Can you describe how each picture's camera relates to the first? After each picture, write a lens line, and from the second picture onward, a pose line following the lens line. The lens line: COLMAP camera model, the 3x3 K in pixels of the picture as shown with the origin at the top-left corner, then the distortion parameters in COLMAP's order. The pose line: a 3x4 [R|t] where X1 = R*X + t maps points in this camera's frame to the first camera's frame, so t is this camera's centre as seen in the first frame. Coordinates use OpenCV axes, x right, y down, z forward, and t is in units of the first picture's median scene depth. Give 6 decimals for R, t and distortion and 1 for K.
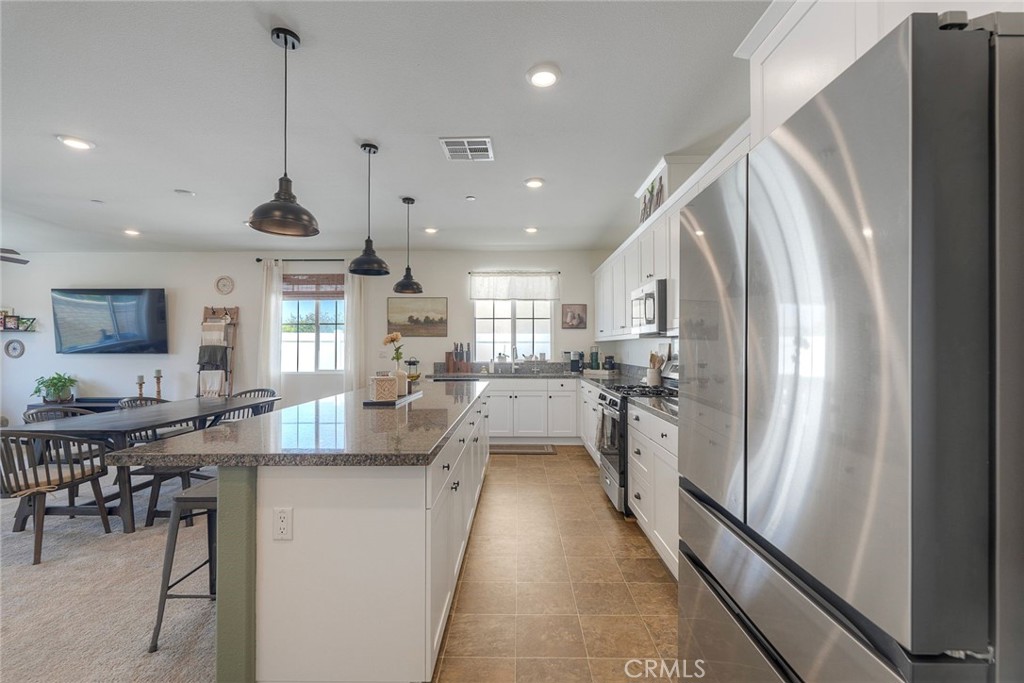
lens RADIAL K [[445.8, 0, 514.1], [0, 445.8, 342.0], [0, 0, 1]] dist [-0.002668, 0.001388]
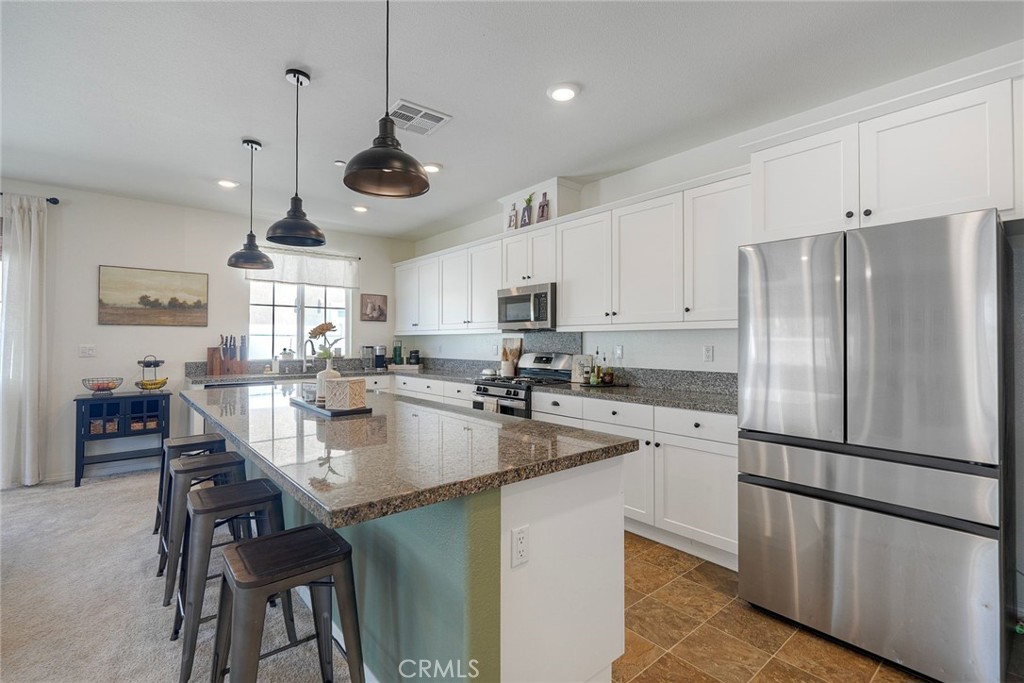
lens RADIAL K [[463.9, 0, 524.9], [0, 463.9, 334.4], [0, 0, 1]] dist [-0.001226, -0.001243]
pose [[0.748095, 0.010961, 0.663502, -0.269084], [-0.008914, 0.999939, -0.006469, 0.000907], [-0.663532, -0.001075, 0.748147, 0.077469]]
